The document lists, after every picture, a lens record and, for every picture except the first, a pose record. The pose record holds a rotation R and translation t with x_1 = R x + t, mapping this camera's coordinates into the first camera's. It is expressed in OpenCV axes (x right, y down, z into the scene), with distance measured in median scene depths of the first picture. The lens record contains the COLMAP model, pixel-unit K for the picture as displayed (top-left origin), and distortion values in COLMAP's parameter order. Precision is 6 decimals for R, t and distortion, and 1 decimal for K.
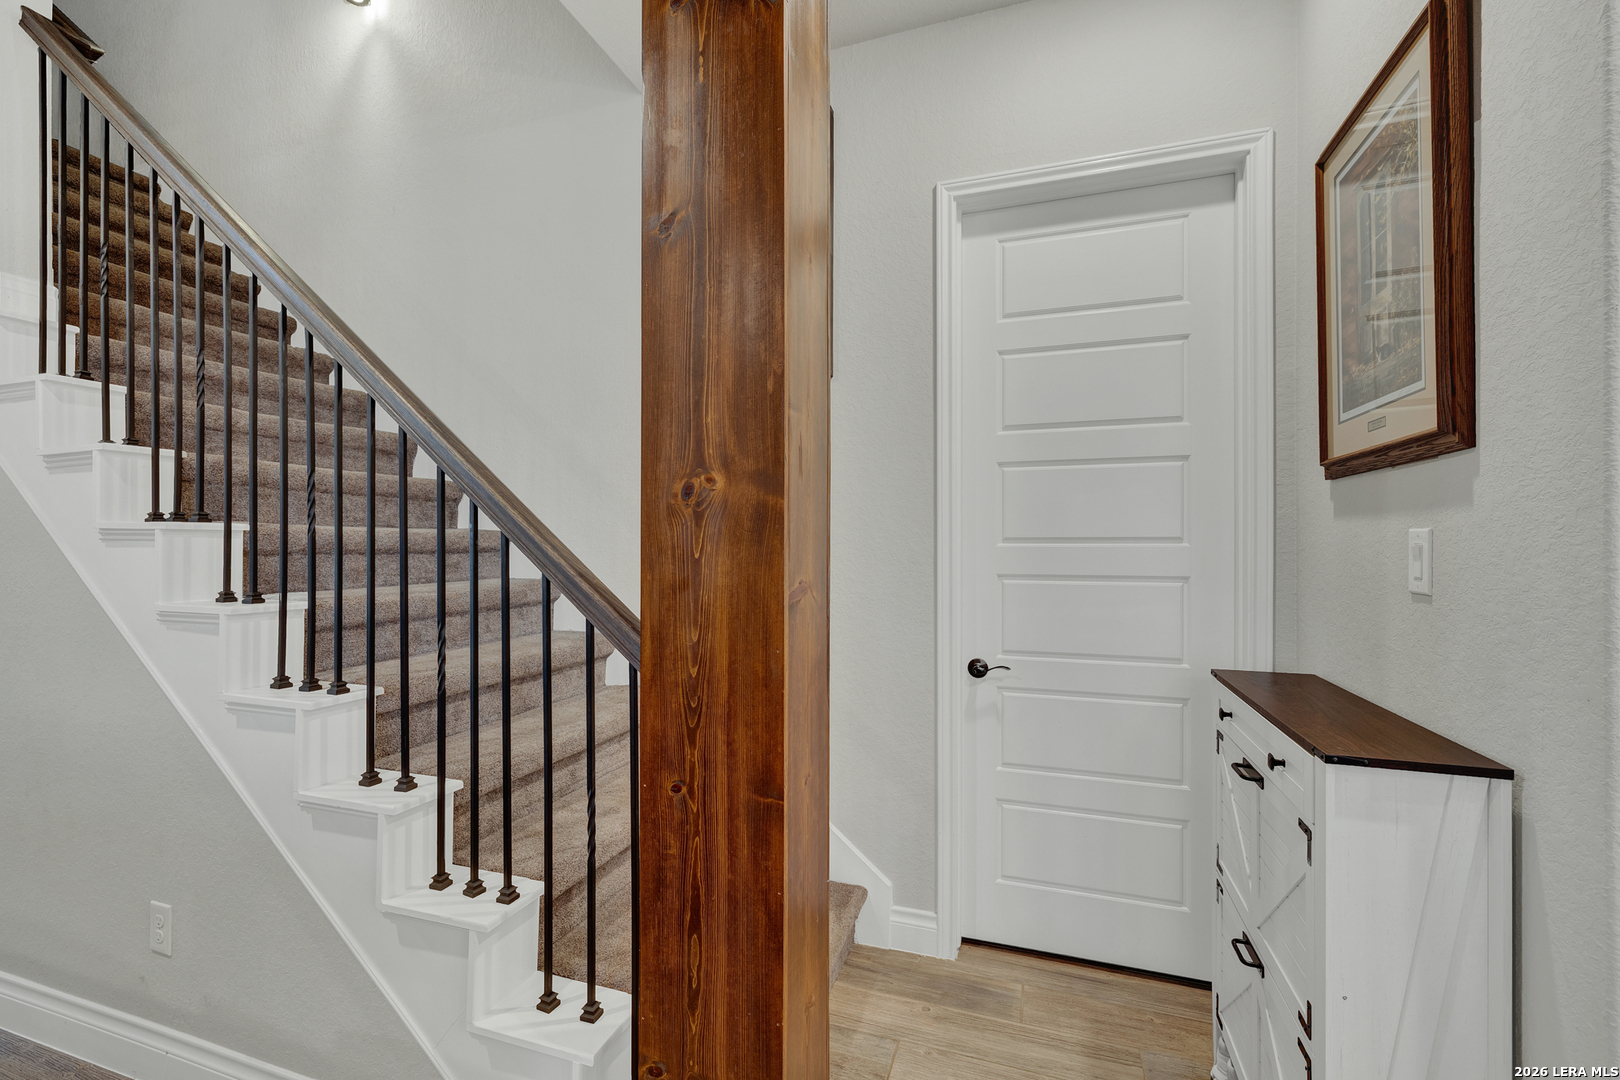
lens RADIAL K [[687.3, 0, 805.9], [0, 687.3, 510.5], [0, 0, 1]] dist [0.002196, 0.000647]
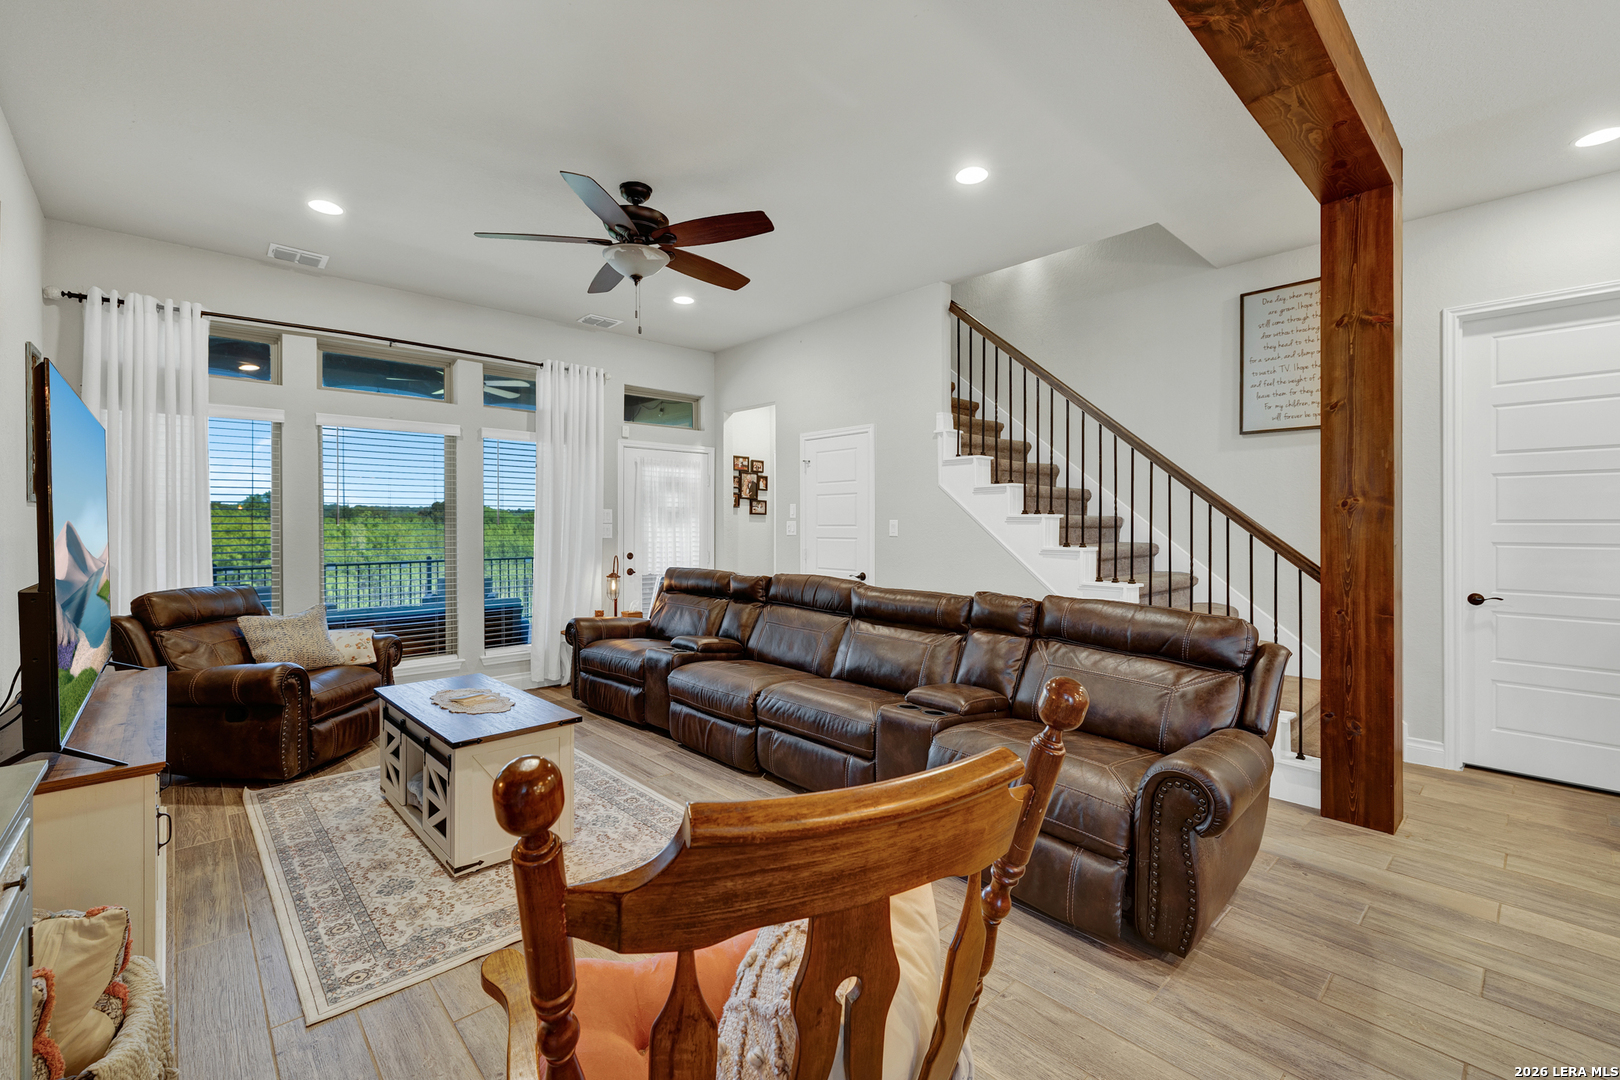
lens RADIAL K [[687.3, 0, 805.9], [0, 687.3, 510.5], [0, 0, 1]] dist [0.002196, 0.000647]
pose [[0.880505, -0.010363, -0.473924, -0.764464], [0.023140, 0.999509, 0.021136, -0.109671], [0.473472, -0.029577, 0.880312, -2.435493]]
